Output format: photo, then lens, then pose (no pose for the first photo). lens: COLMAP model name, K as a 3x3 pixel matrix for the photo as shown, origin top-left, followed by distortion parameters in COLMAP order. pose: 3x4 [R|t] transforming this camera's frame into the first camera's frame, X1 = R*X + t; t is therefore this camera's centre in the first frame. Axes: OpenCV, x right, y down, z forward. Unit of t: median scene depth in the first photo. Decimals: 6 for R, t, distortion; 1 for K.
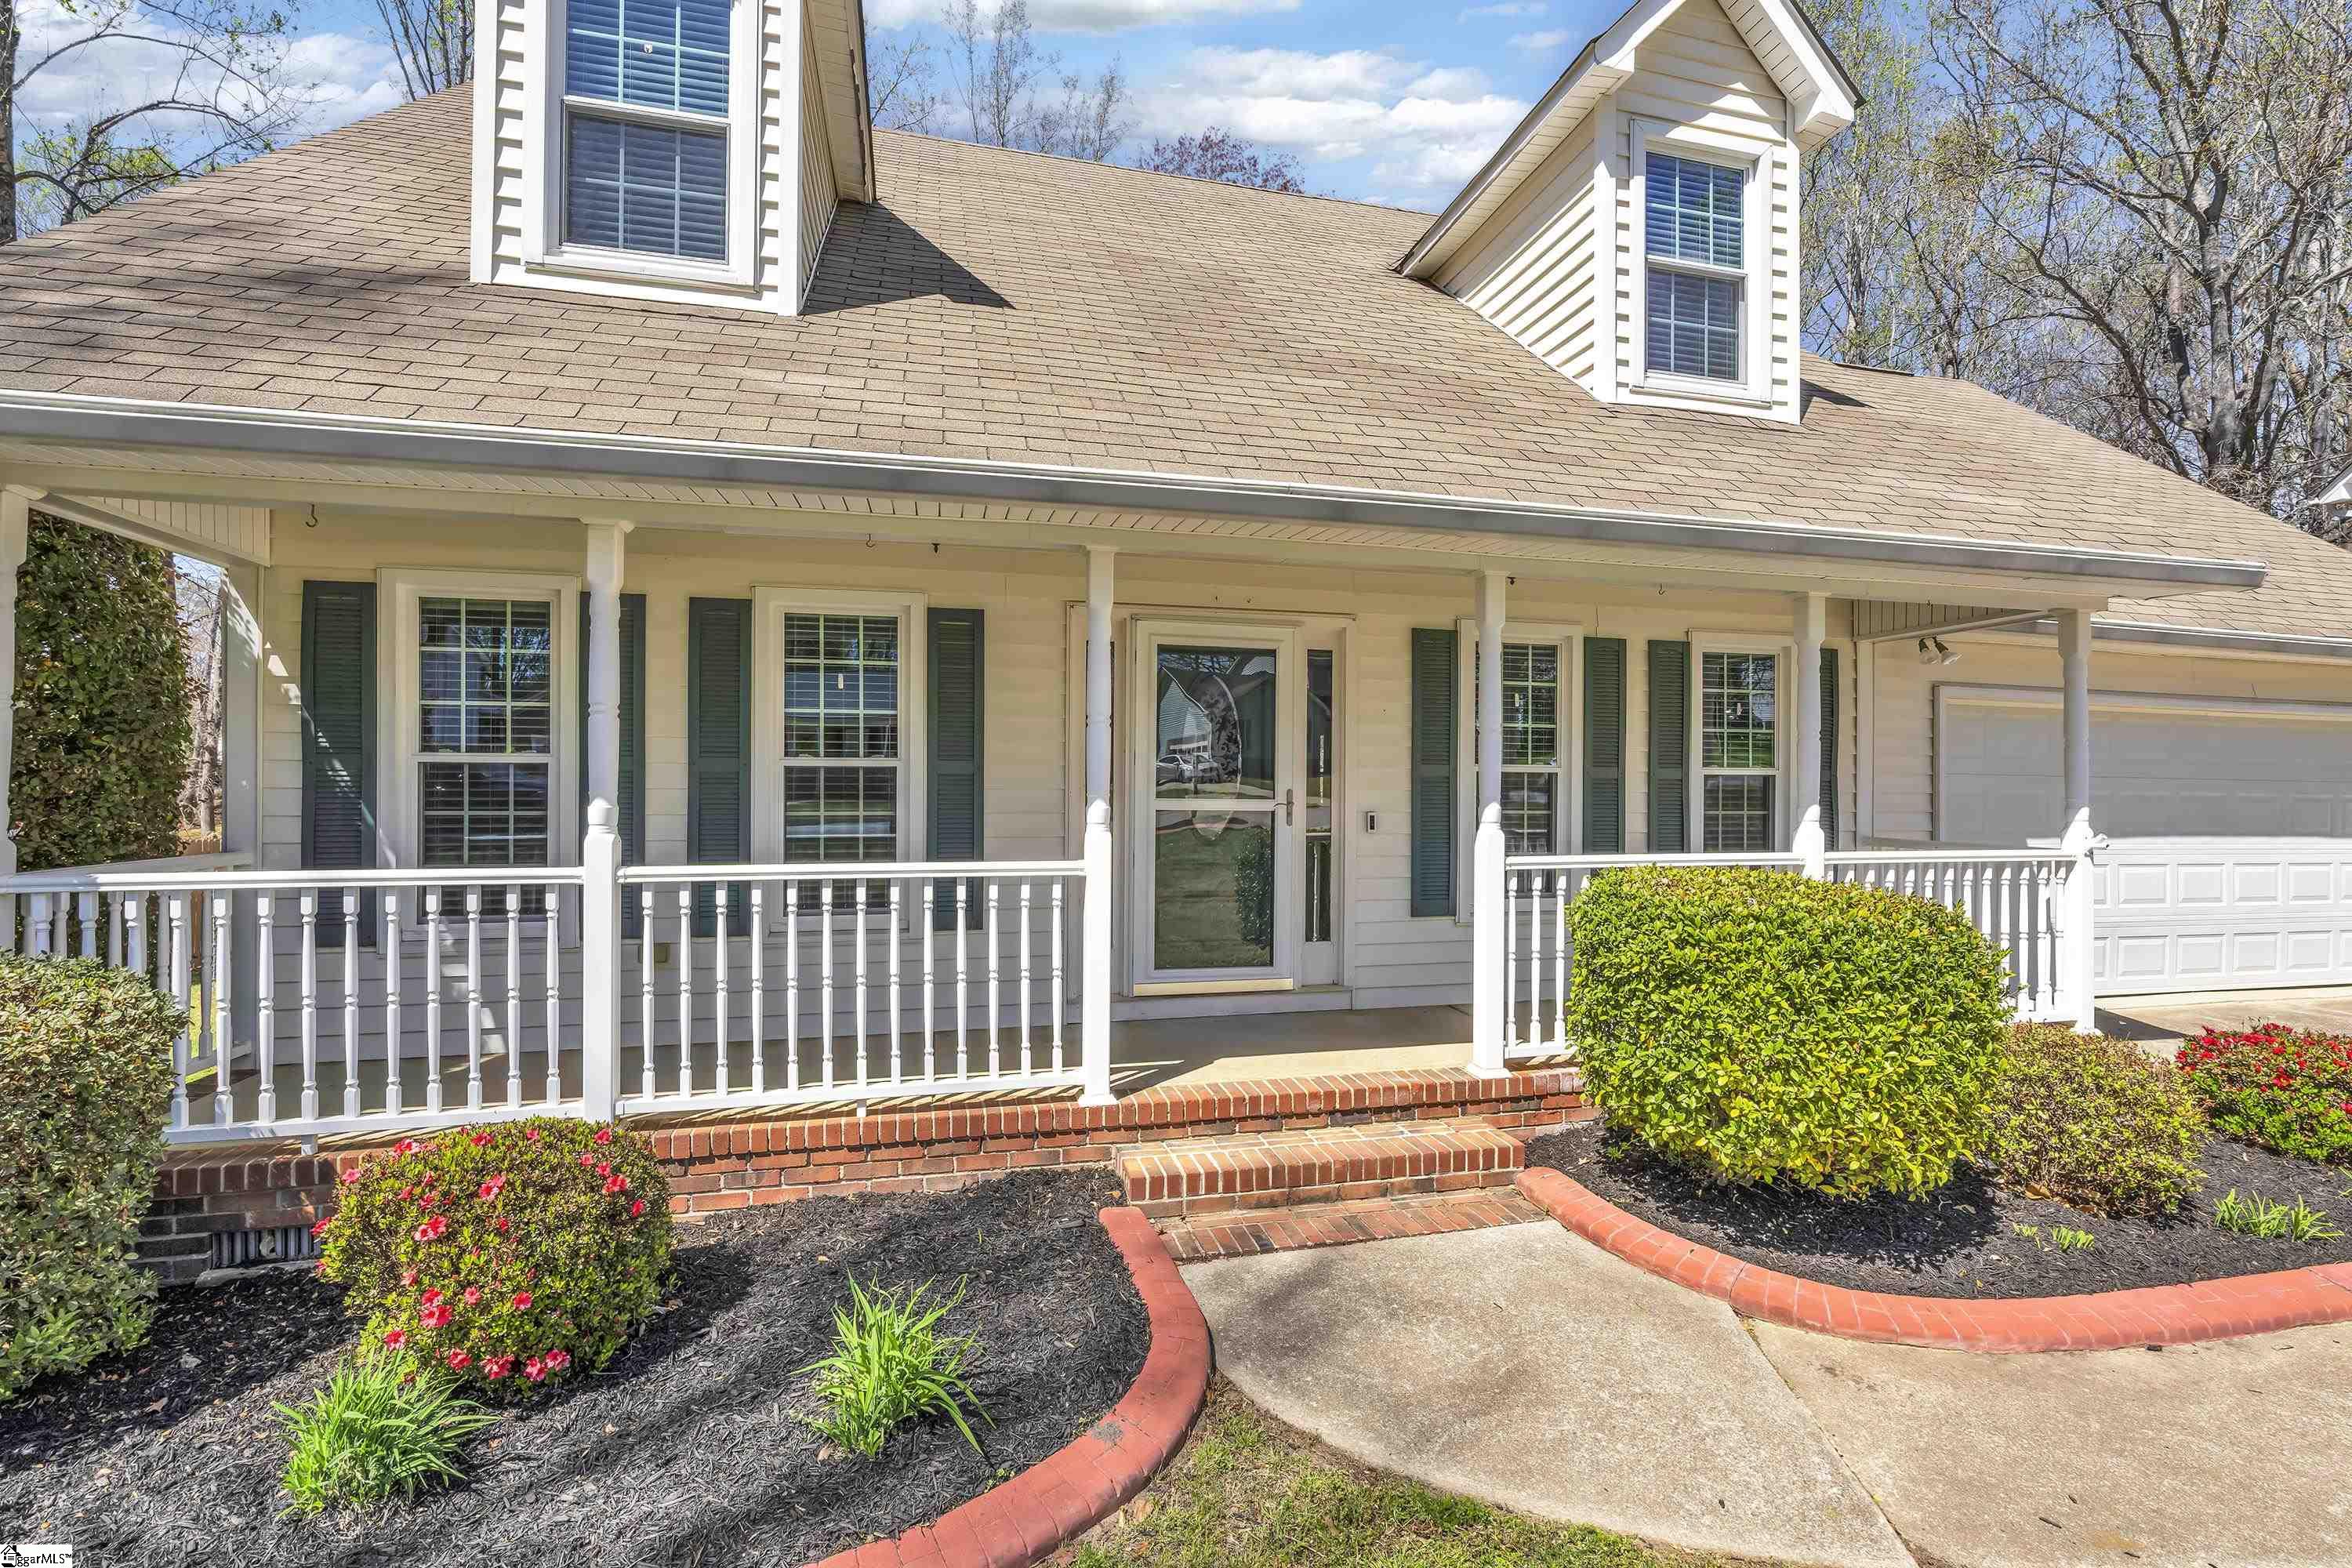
lens RADIAL K [[1005.1, 0, 1182.9], [0, 1005.1, 791.1], [0, 0, 1]] dist [-0.002040, -0.000550]
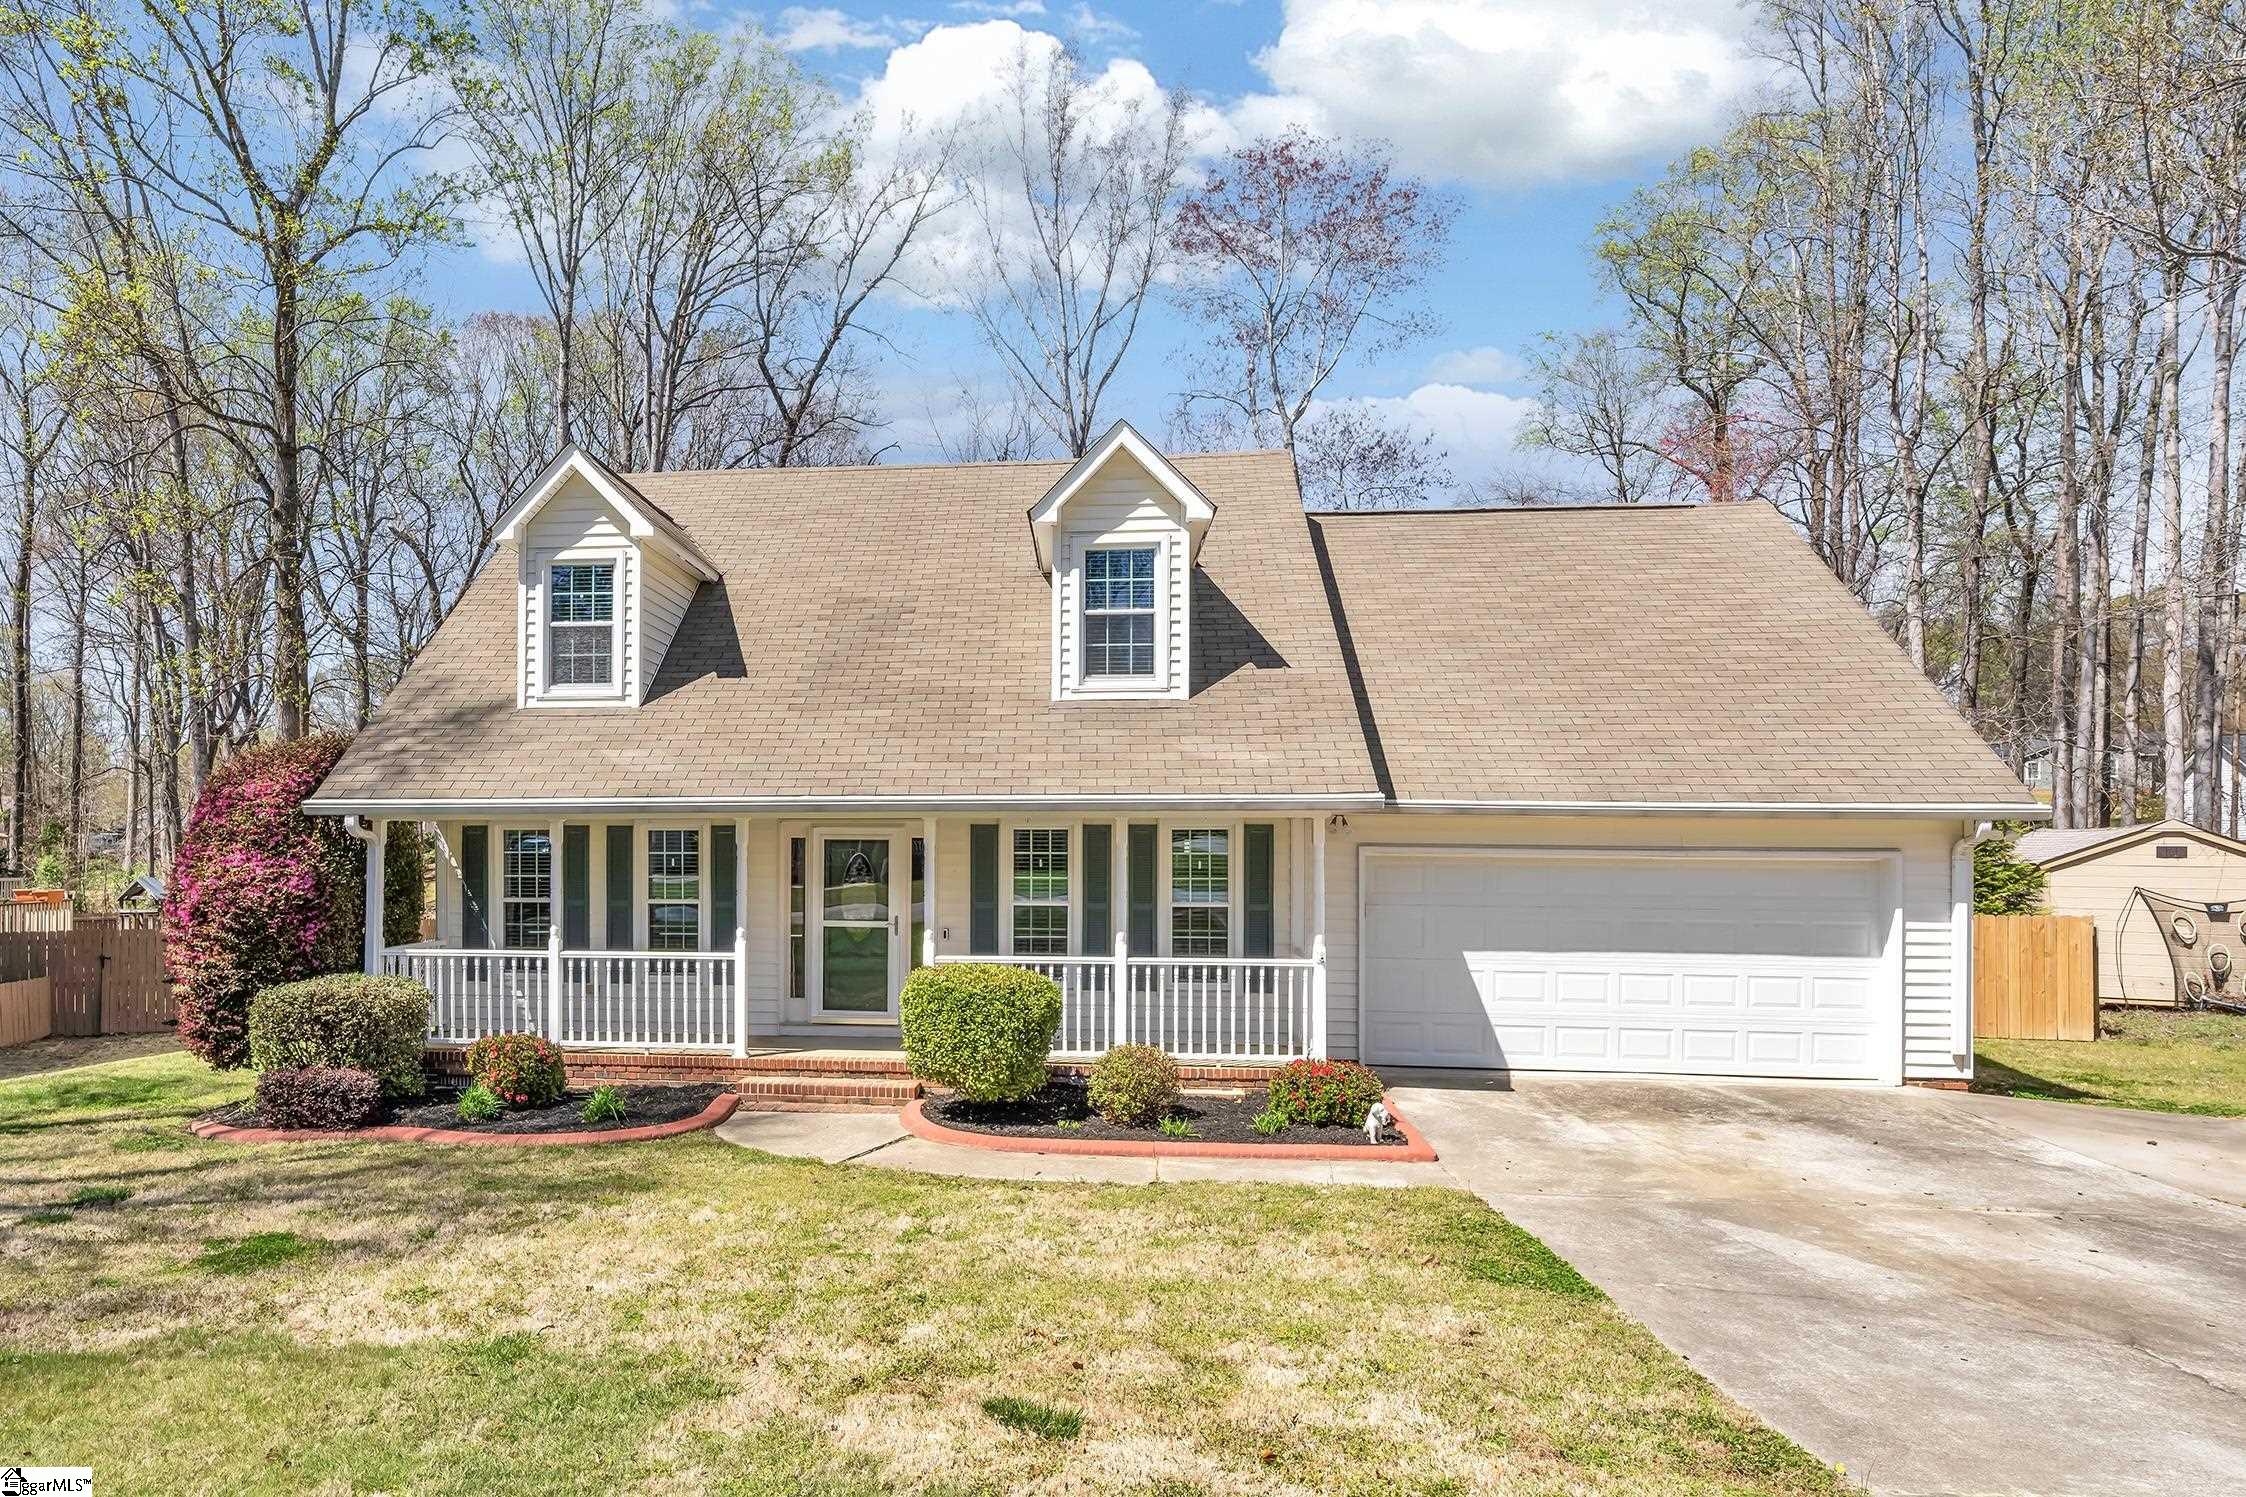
lens RADIAL K [[1338.5, 0, 964.9], [0, 1338.5, 860.3], [0, 0, 1]] dist [0.000759, -0.000207]
pose [[0.935472, 0.000643, -0.353401, 1.356506], [0.001742, 0.999978, 0.006431, -0.149108], [0.353397, -0.006631, 0.935450, -1.545705]]
